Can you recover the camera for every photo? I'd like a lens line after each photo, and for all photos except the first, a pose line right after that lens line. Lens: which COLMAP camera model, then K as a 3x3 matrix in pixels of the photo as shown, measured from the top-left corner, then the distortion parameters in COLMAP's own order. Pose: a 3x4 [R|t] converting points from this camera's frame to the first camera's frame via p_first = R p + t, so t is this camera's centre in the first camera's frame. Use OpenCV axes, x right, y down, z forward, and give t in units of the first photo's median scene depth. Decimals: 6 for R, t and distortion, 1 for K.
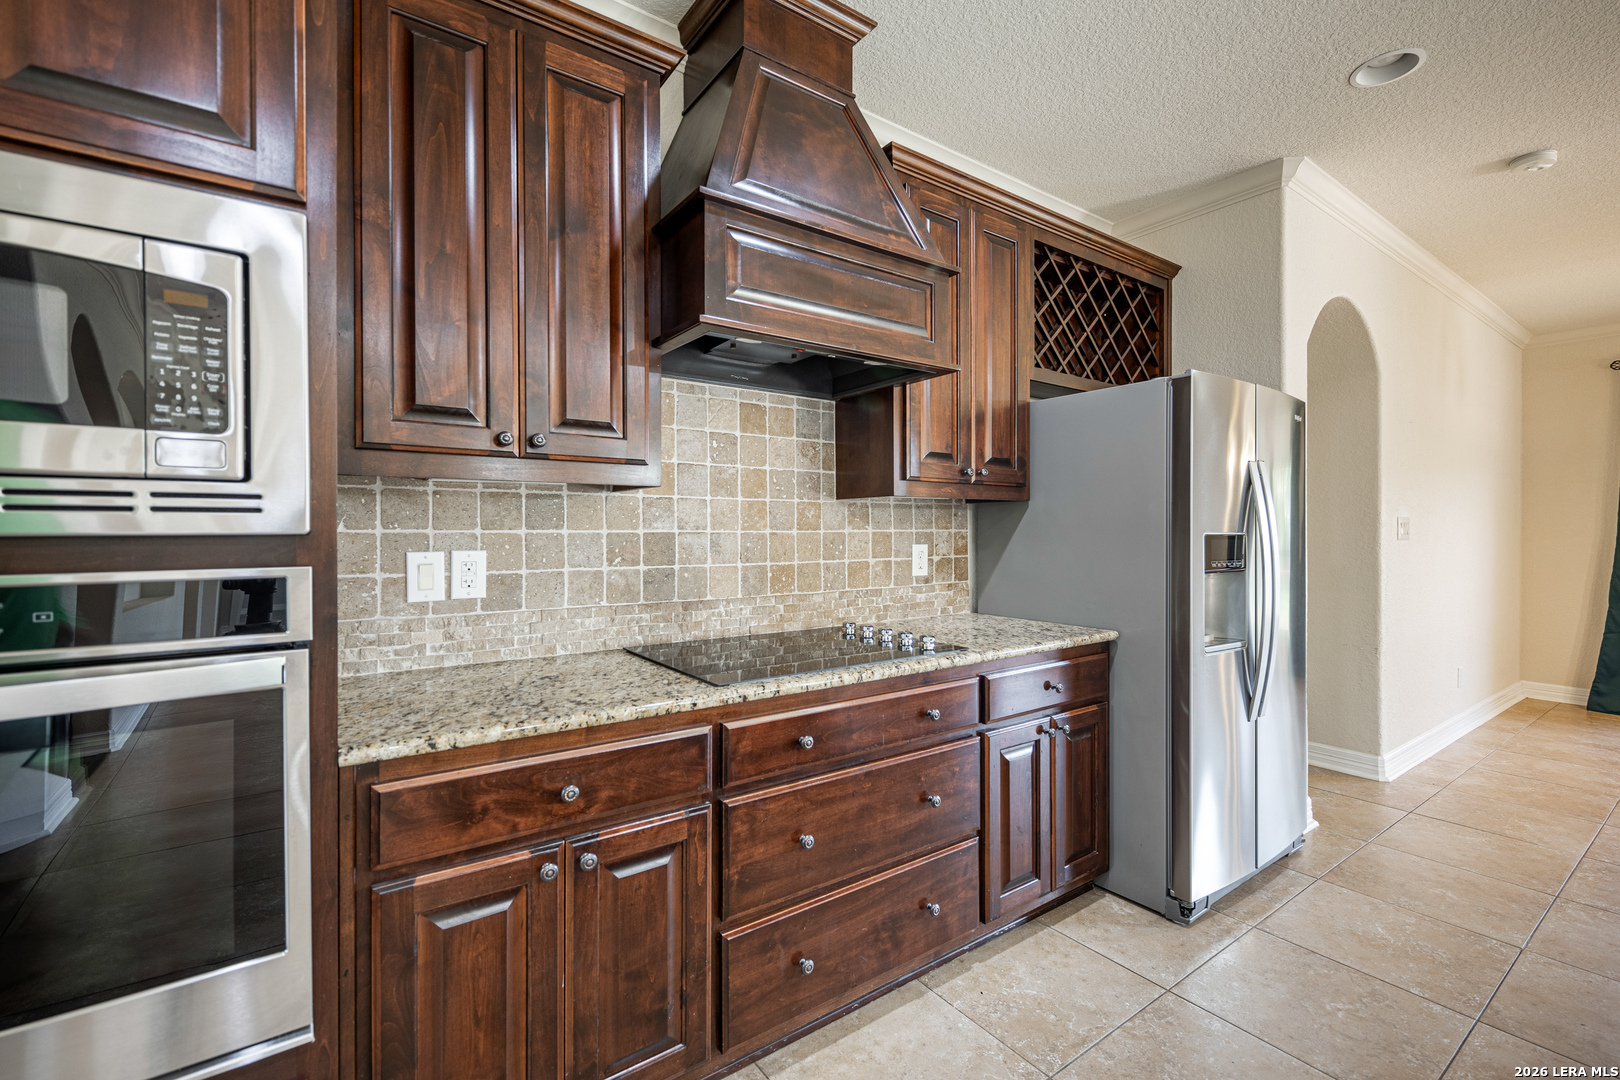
lens RADIAL K [[685.8, 0, 814.1], [0, 685.8, 535.0], [0, 0, 1]] dist [0.000142, -0.000269]
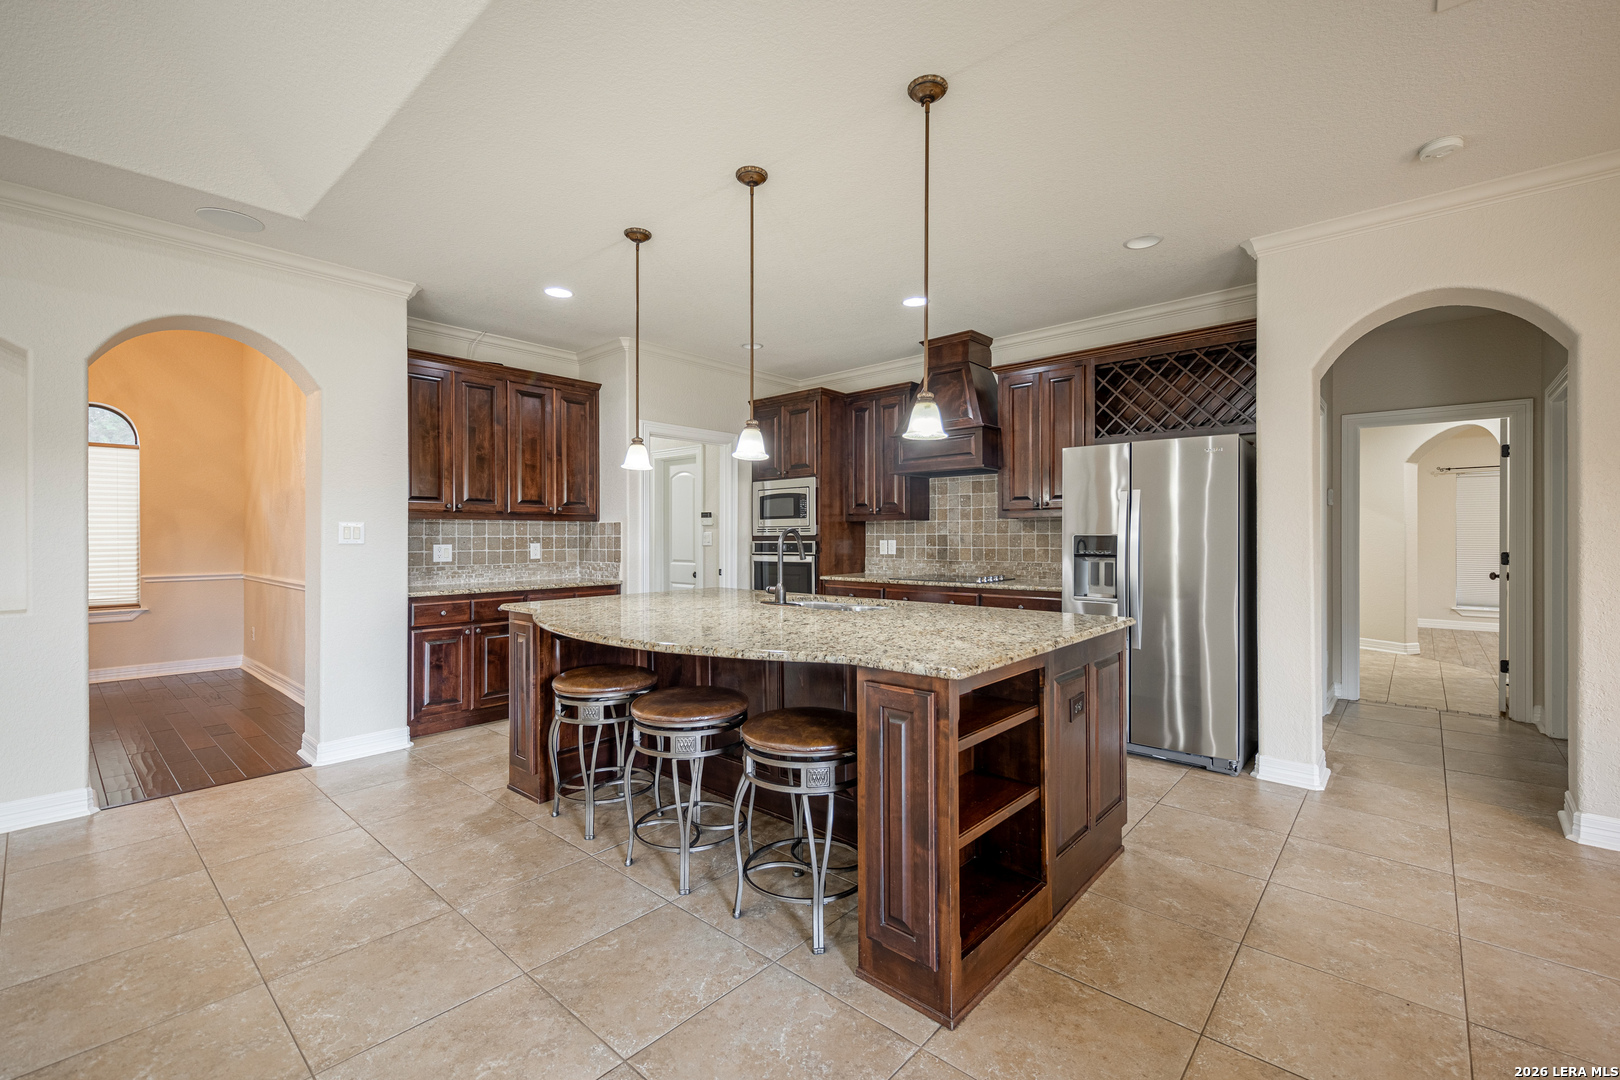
lens RADIAL K [[685.8, 0, 814.1], [0, 685.8, 535.0], [0, 0, 1]] dist [0.000142, -0.000269]
pose [[0.215828, 0.000515, -0.976431, 2.408041], [-0.001421, 0.999999, 0.000213, -0.001942], [0.976430, 0.001342, 0.215828, -0.097494]]
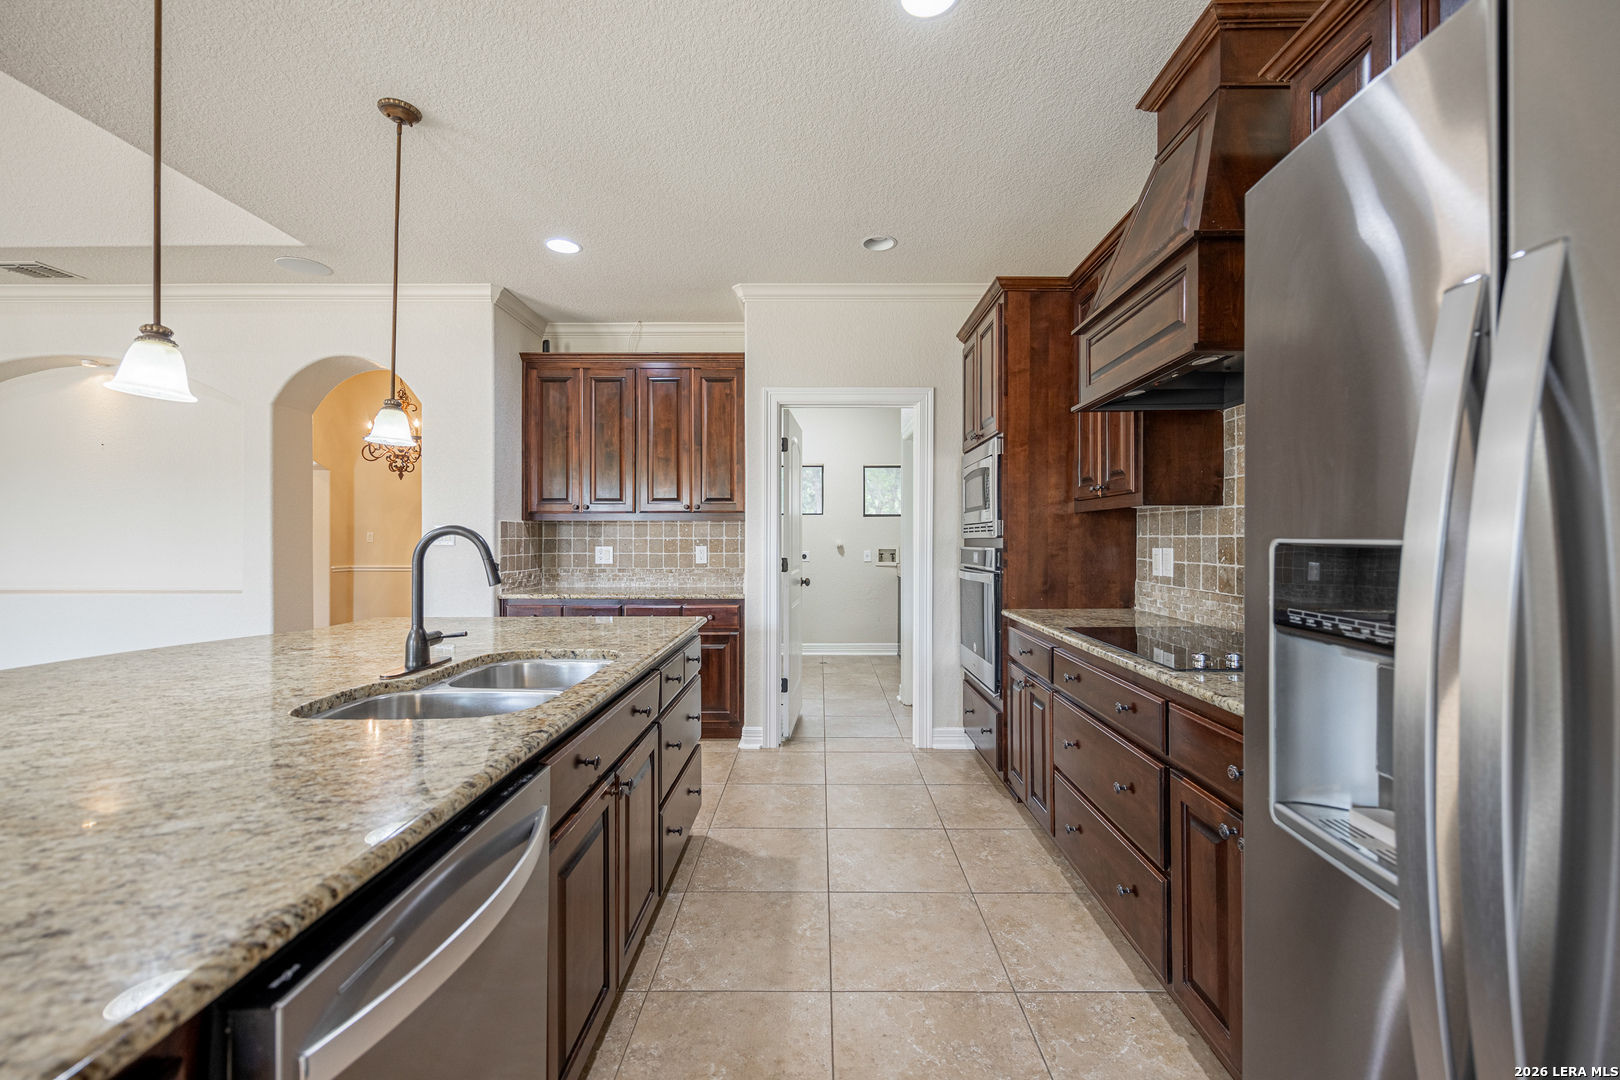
lens RADIAL K [[661.8, 0, 810.1], [0, 661.8, 535.0], [0, 0, 1]] dist [0.002158, -0.000004]
pose [[-0.599462, -0.002398, -0.800400, 1.146711], [-0.002044, 0.999997, -0.001465, -0.003783], [0.800401, 0.000758, -0.599465, 1.116607]]
